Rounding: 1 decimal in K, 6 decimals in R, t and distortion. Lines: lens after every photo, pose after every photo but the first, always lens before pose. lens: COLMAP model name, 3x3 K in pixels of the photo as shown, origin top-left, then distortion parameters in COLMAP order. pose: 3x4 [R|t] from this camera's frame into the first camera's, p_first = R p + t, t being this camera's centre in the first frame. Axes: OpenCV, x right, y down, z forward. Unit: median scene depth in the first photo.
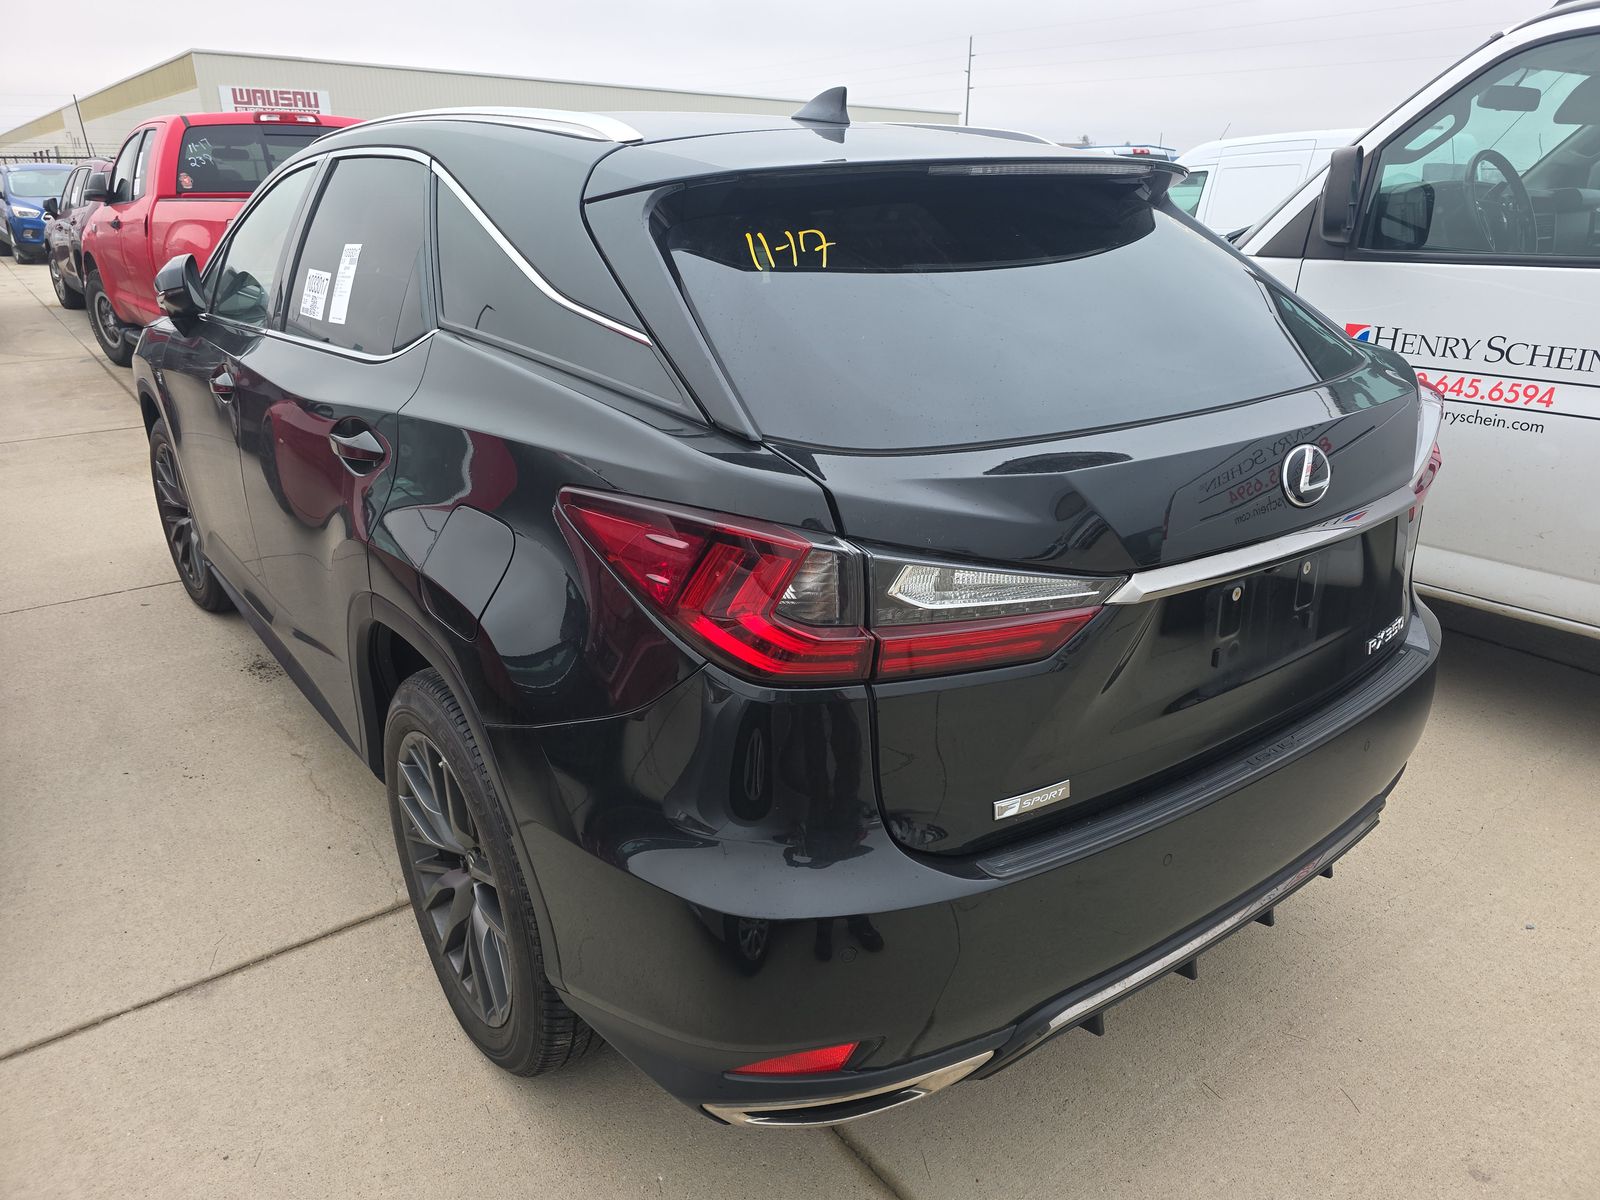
lens RADIAL K [[1085.6, 0, 800.0], [0, 1085.6, 600.0], [0, 0, 1]] dist [0.044601, -0.036625]
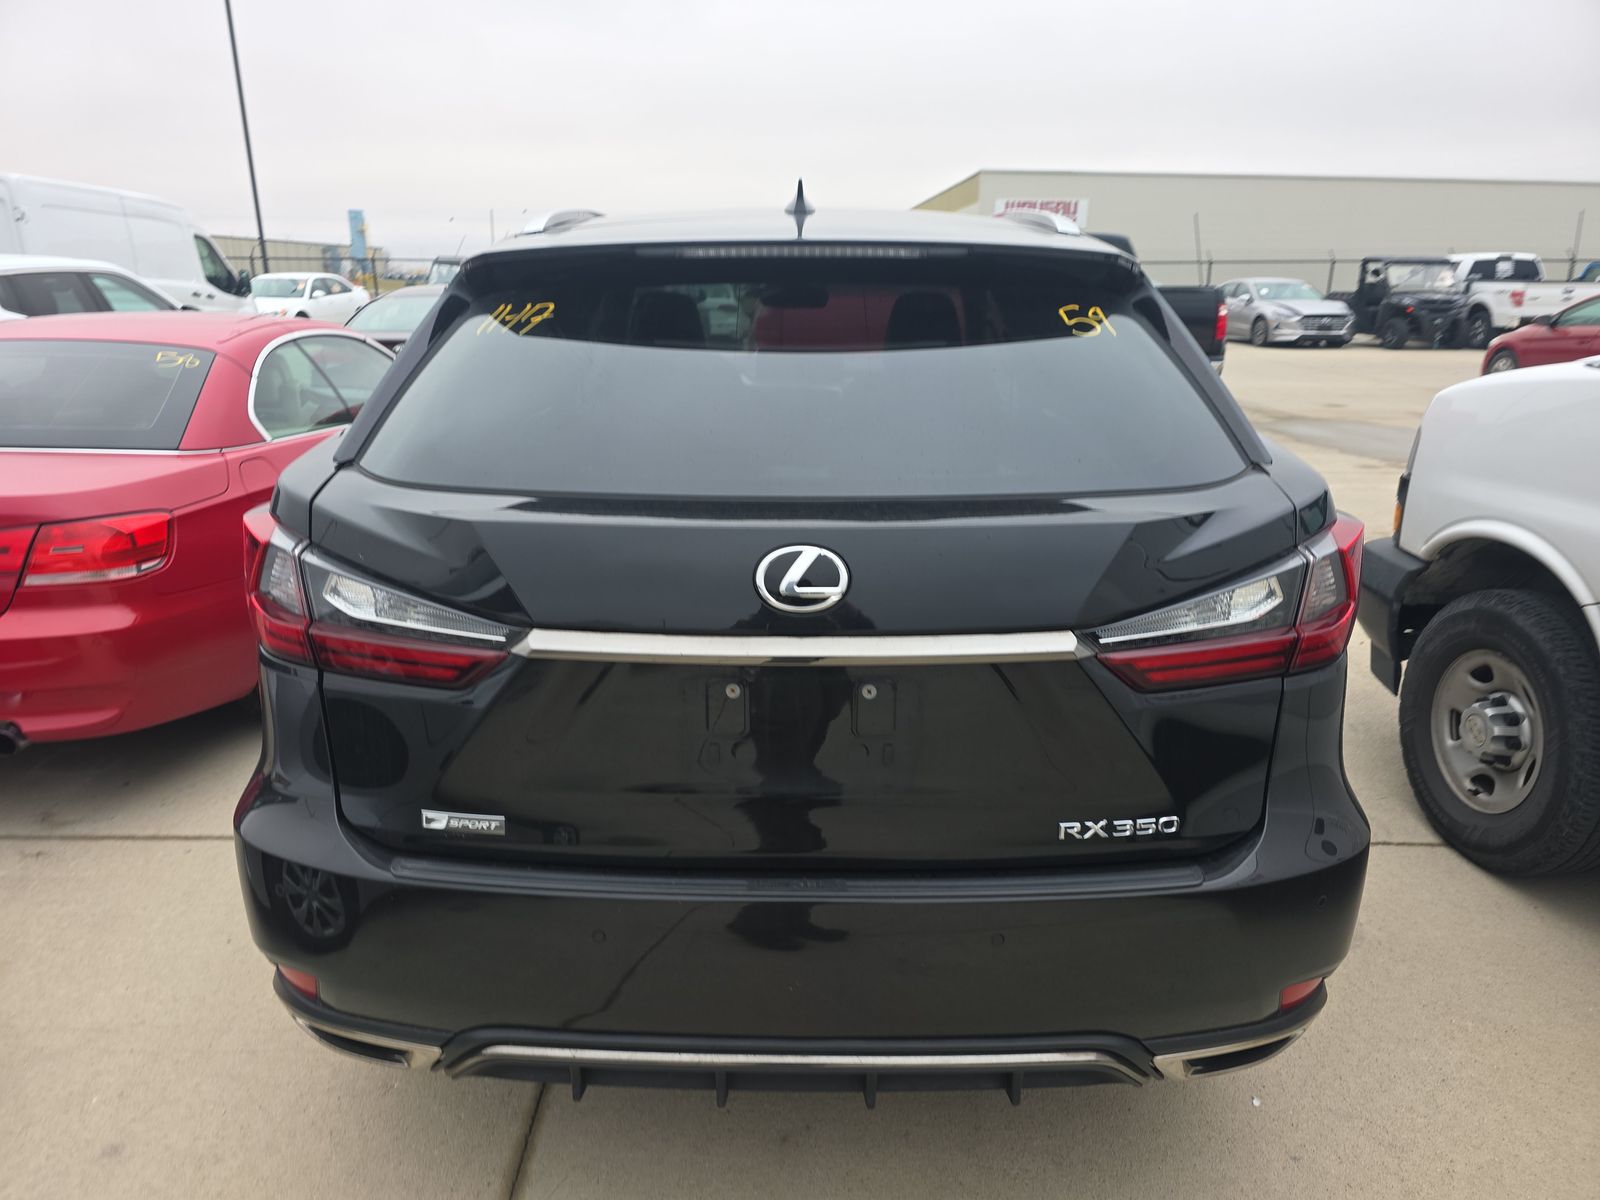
lens RADIAL K [[1085.6, 0, 800.0], [0, 1085.6, 600.0], [0, 0, 1]] dist [0.044601, -0.036625]
pose [[0.764104, 0.167057, -0.623086, 1.025655], [-0.214365, 0.976753, -0.001000, -0.094041], [0.608434, 0.134332, 0.782152, 0.307645]]
